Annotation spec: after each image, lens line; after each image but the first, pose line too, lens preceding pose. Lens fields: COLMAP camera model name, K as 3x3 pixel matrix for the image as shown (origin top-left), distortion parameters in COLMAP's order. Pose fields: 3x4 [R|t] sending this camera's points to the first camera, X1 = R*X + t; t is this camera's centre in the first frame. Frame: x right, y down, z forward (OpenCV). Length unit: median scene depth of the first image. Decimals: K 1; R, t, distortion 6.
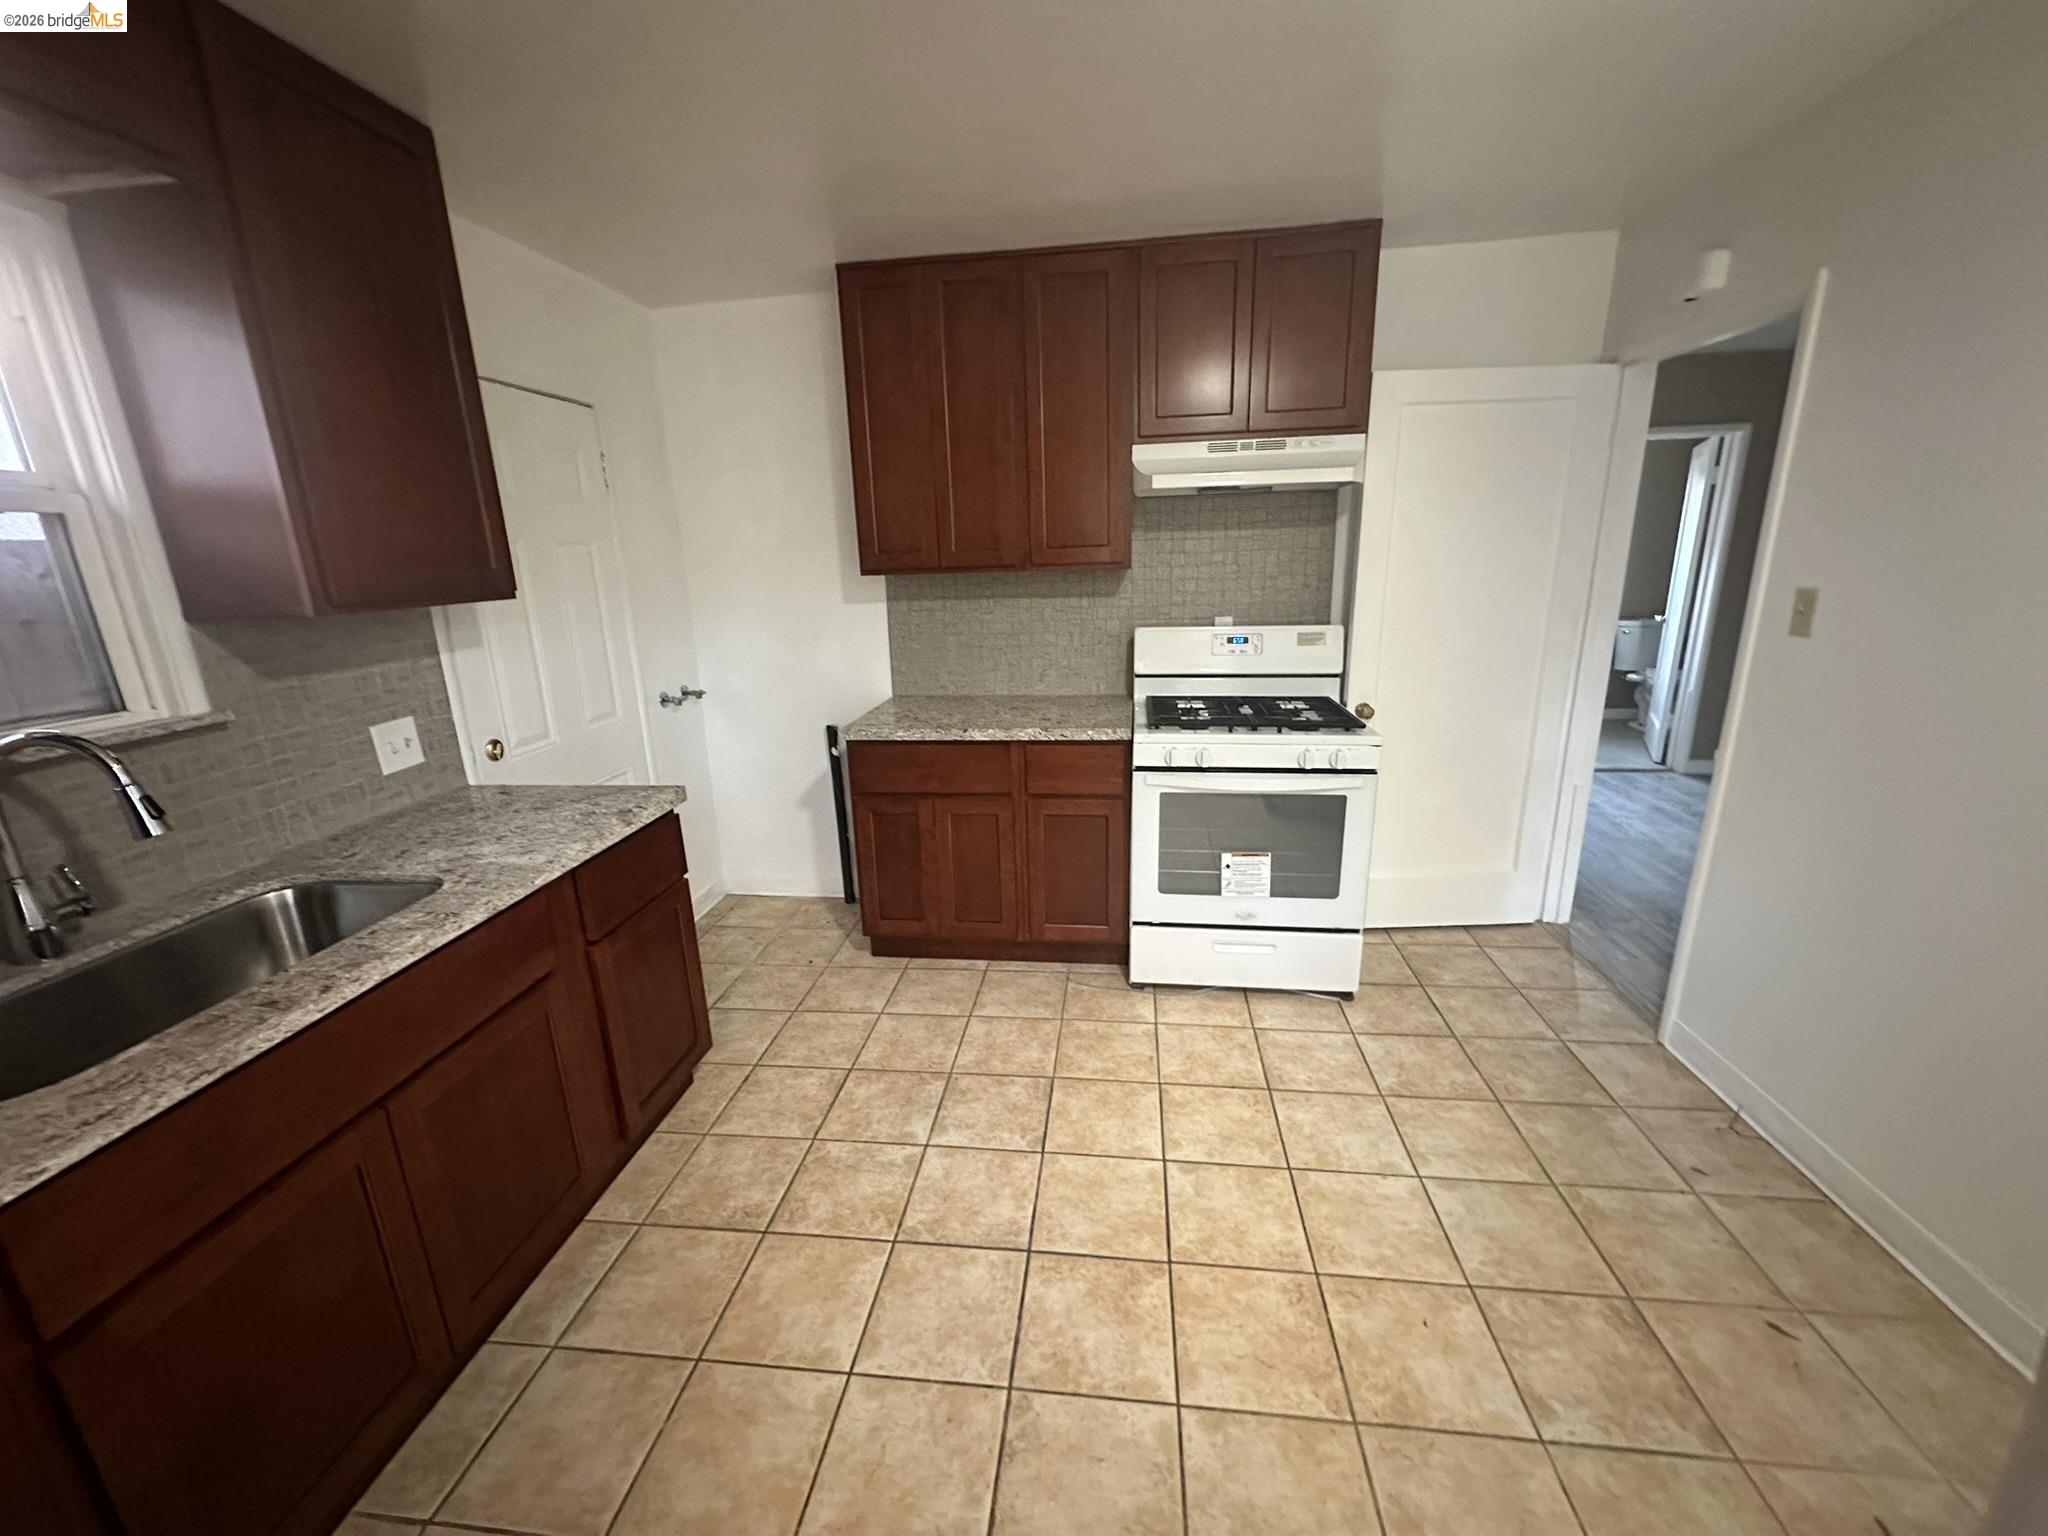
lens RADIAL K [[823.5, 0, 1020.3], [0, 823.5, 773.3], [0, 0, 1]] dist [-0.003477, 0.000228]
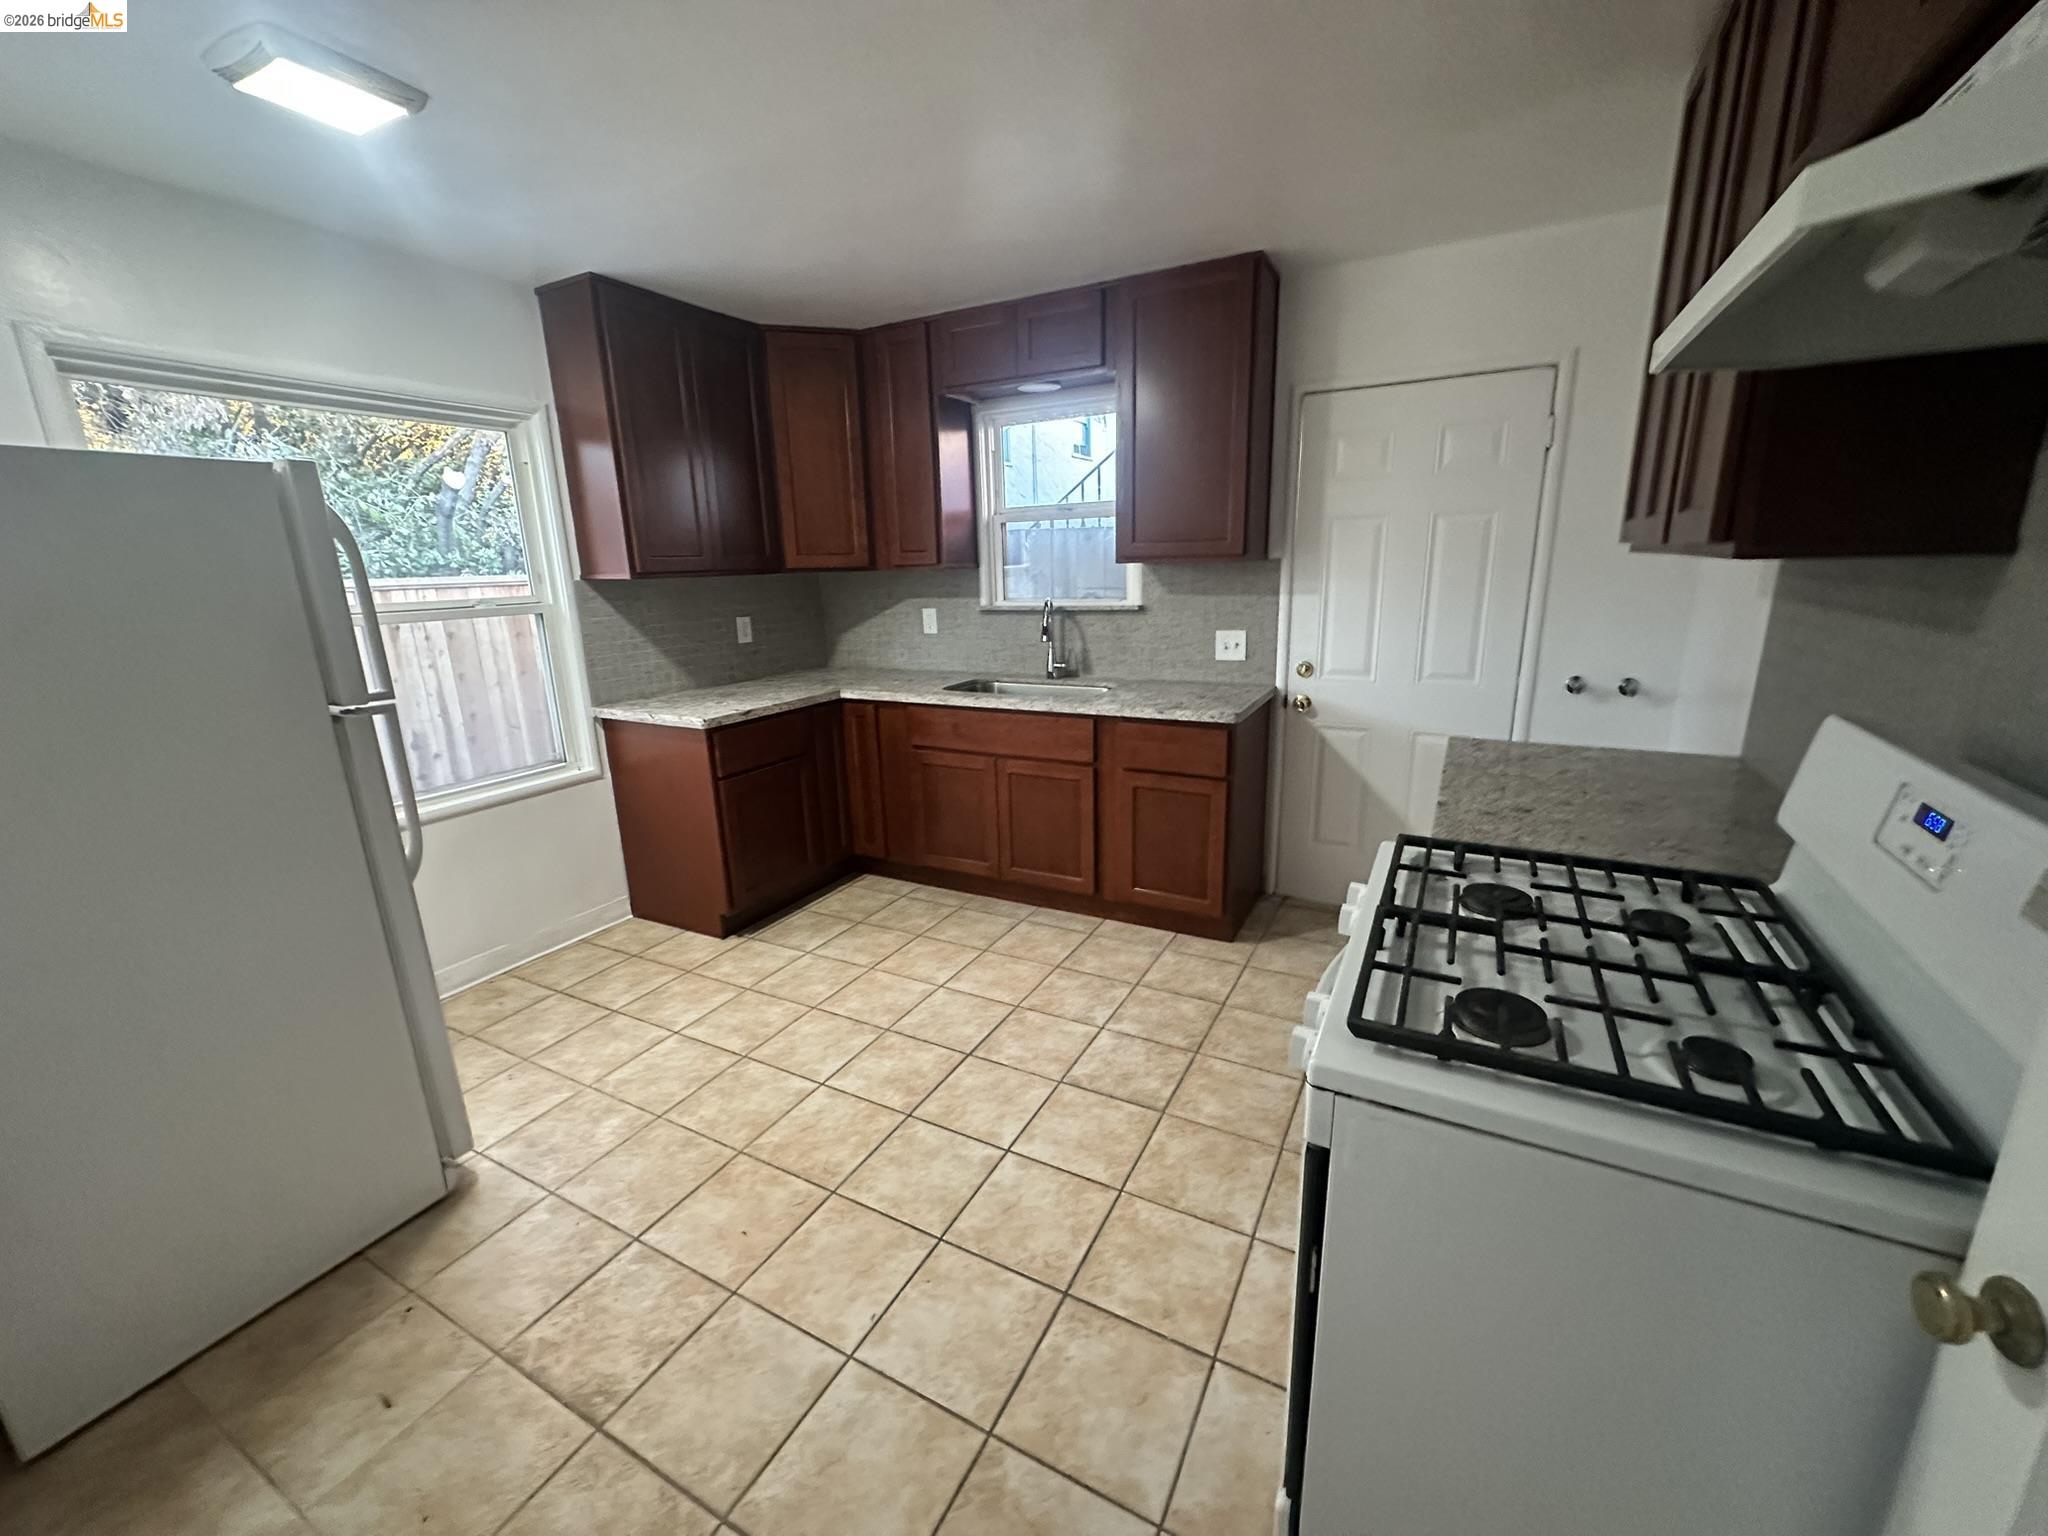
lens RADIAL K [[823.5, 0, 1025.6], [0, 823.5, 770.7], [0, 0, 1]] dist [-0.003477, 0.000228]
pose [[-0.366677, 0.272201, -0.889637, 0.847764], [-0.206640, 0.908527, 0.363151, -0.289625], [0.907110, 0.316993, -0.276889, 1.045594]]
